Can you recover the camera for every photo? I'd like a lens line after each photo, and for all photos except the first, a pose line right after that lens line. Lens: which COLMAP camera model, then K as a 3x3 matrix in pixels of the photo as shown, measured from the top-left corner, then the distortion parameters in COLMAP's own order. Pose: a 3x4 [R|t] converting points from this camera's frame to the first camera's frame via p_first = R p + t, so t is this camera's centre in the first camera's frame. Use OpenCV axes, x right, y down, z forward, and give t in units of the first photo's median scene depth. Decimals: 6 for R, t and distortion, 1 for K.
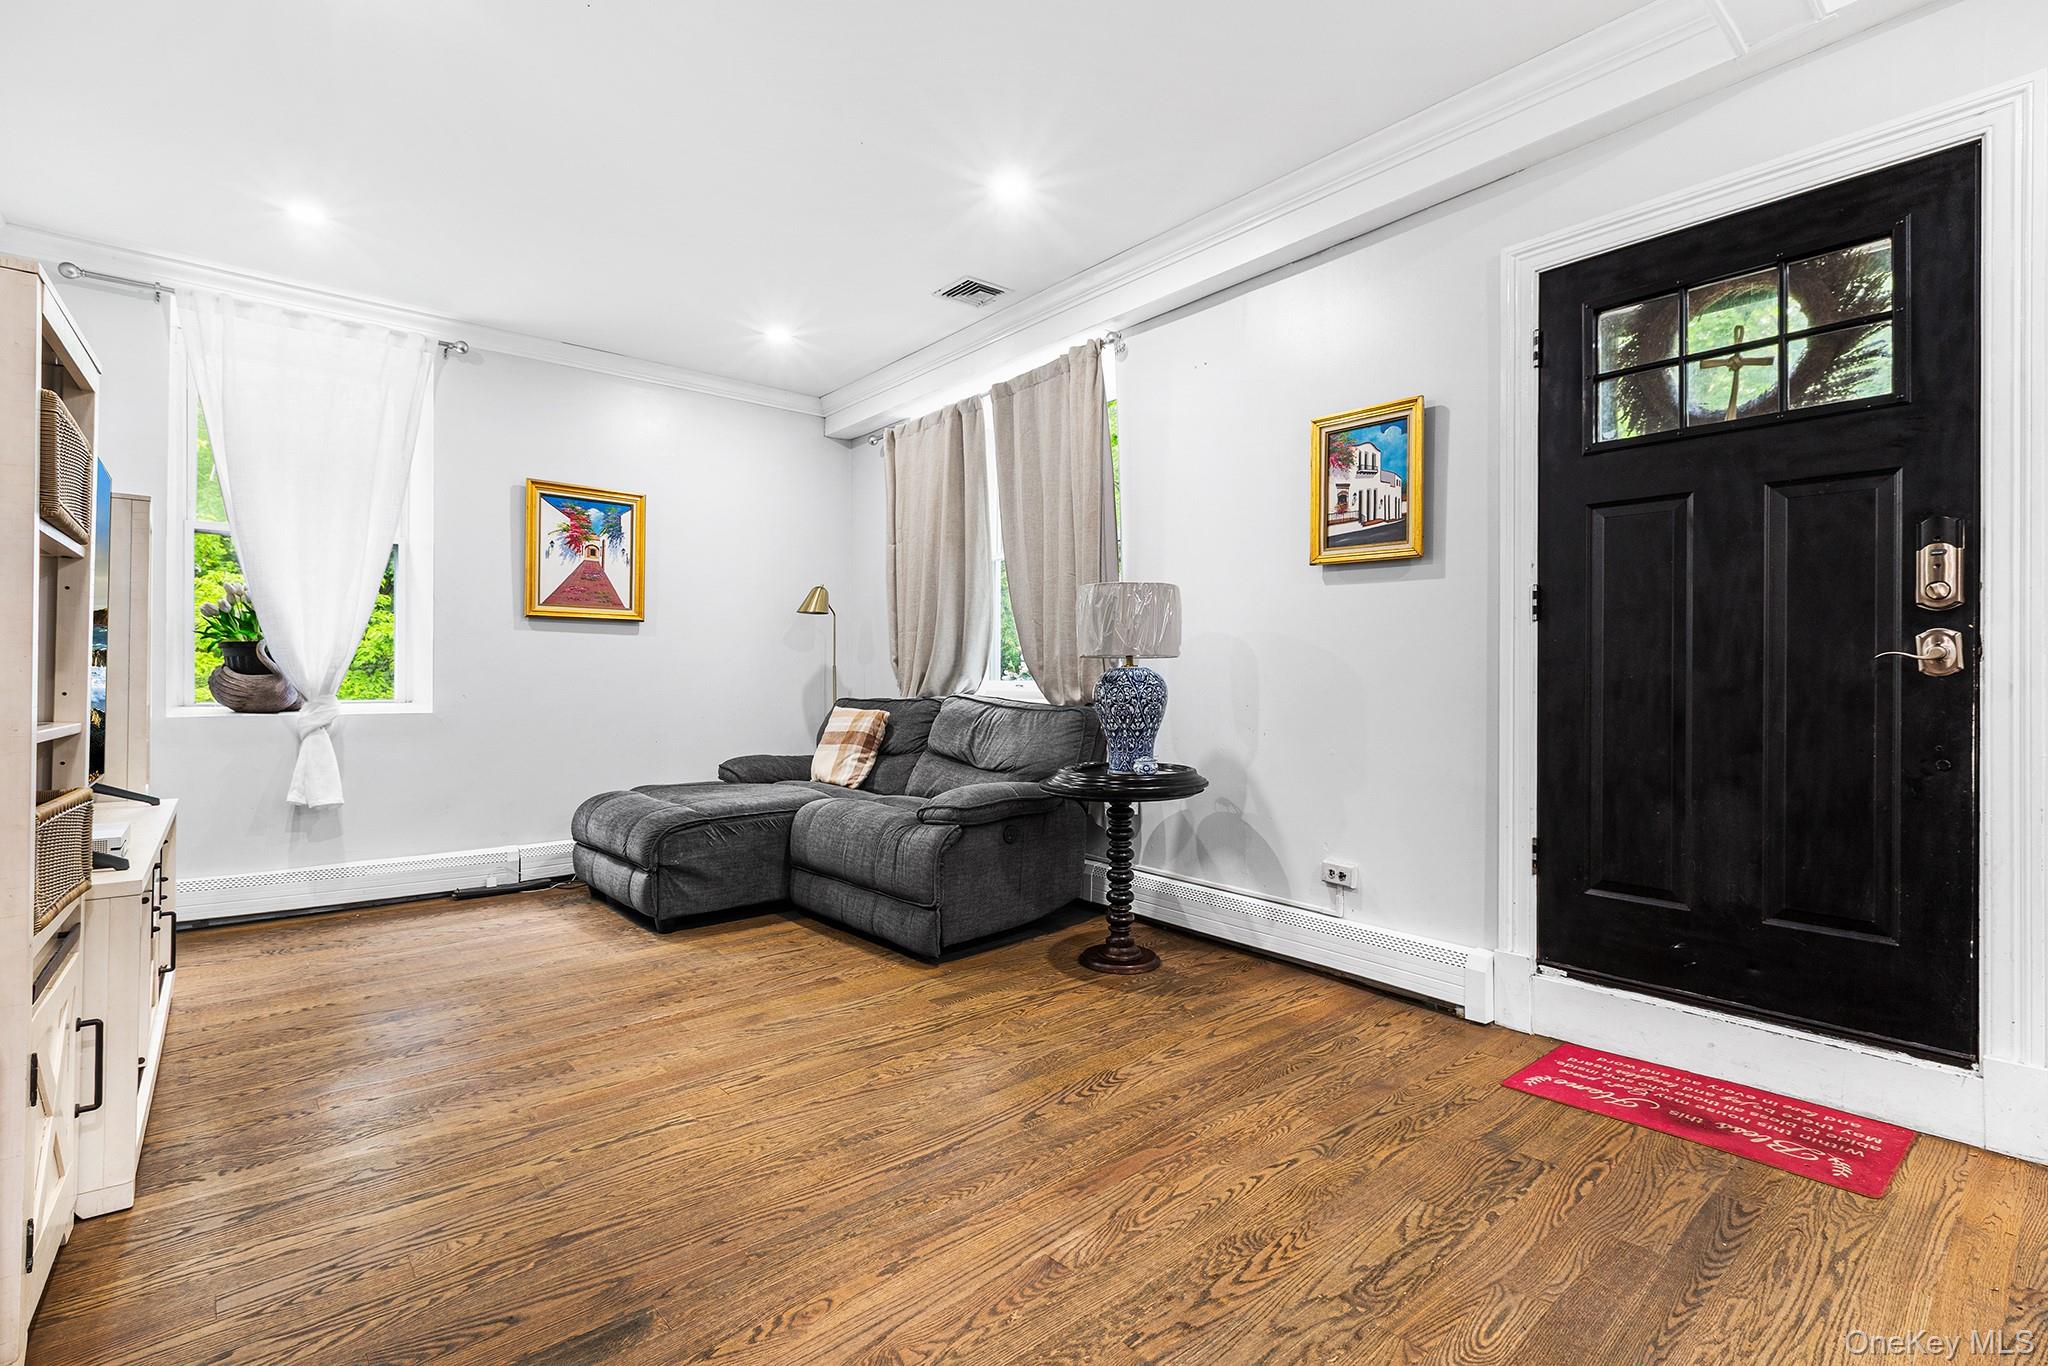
lens RADIAL K [[940.5, 0, 1022.5], [0, 940.5, 675.7], [0, 0, 1]] dist [0.003691, -0.000183]
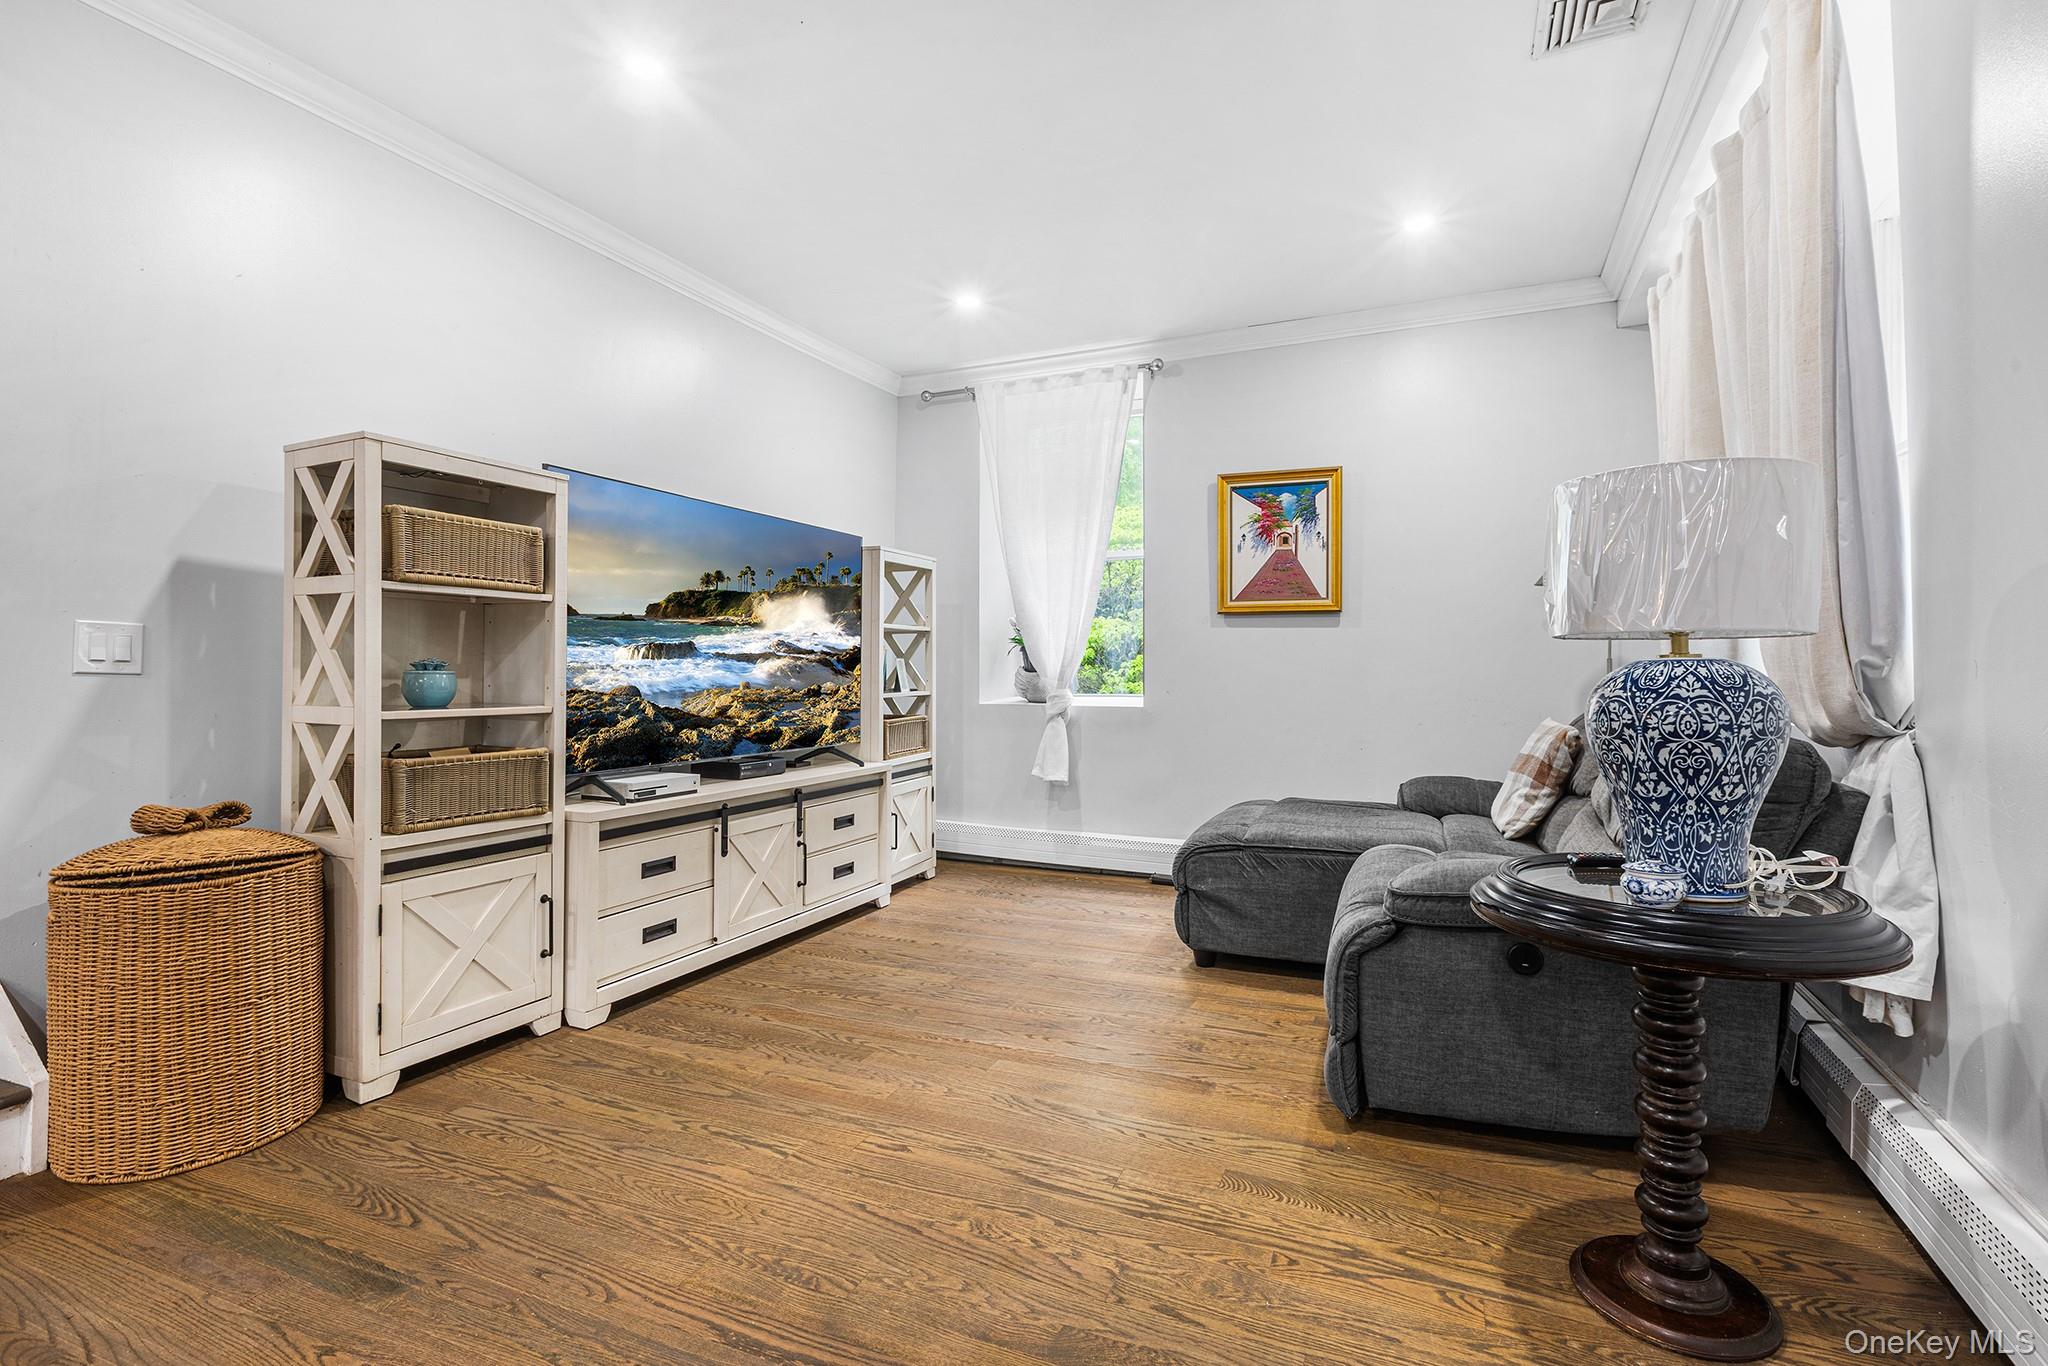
lens RADIAL K [[940.5, 0, 1026.9], [0, 940.5, 672.8], [0, 0, 1]] dist [0.003691, -0.000183]
pose [[0.439853, 0.000962, -0.898069, 0.360804], [0.002612, 0.999994, 0.002351, -0.004177], [0.898066, -0.003380, 0.439848, 0.490504]]
